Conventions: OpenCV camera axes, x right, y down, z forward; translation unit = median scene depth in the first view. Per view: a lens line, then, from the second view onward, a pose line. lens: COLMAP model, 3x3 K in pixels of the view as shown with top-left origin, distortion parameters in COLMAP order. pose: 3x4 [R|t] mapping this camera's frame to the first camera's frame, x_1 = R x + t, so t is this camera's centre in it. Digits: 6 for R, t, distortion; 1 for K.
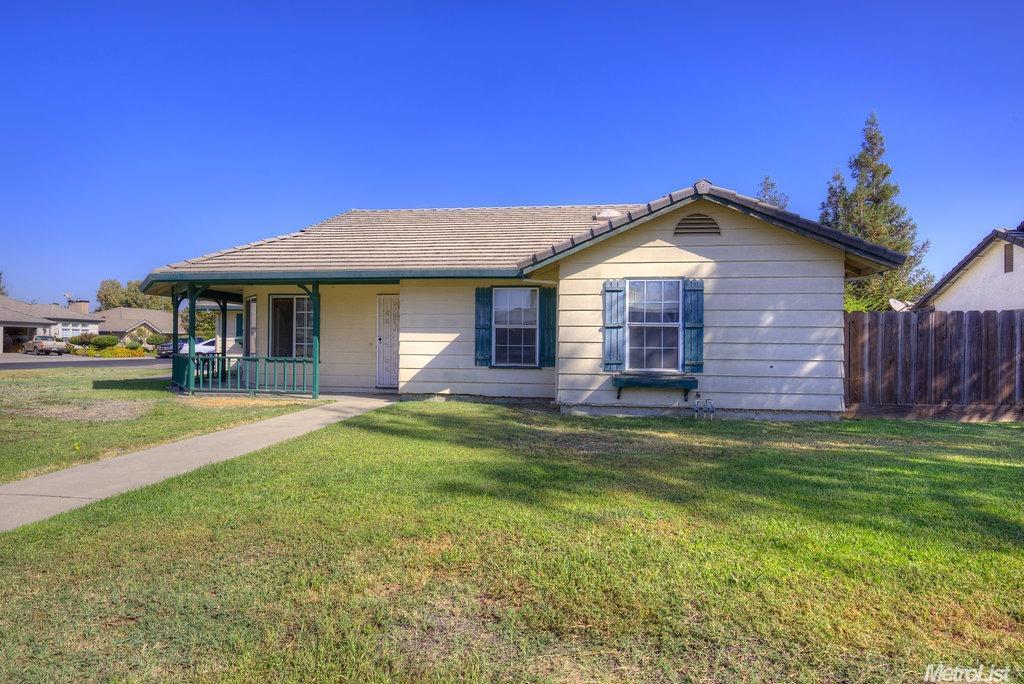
lens RADIAL K [[554.0, 0, 509.9], [0, 554.0, 338.1], [0, 0, 1]] dist [-0.007262, -0.001151]
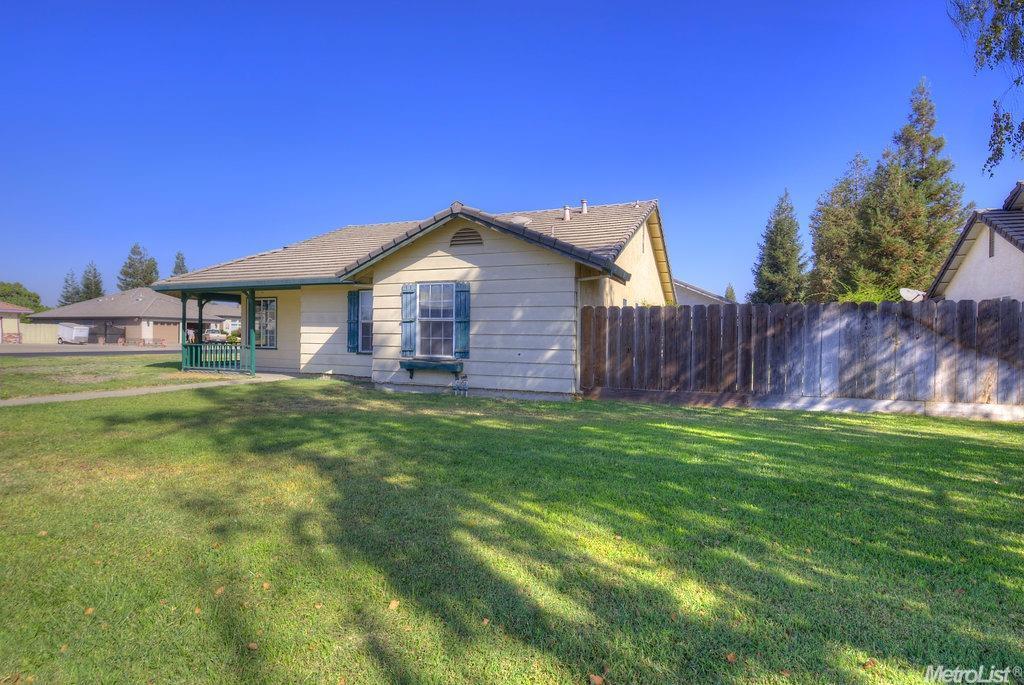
lens RADIAL K [[554.0, 0, 516.8], [0, 554.0, 339.6], [0, 0, 1]] dist [-0.007262, -0.001151]
pose [[0.961924, 0.003811, -0.273291, 0.772315], [0.000164, 0.999895, 0.014521, 0.002593], [0.273318, -0.014013, 0.961822, -0.142894]]
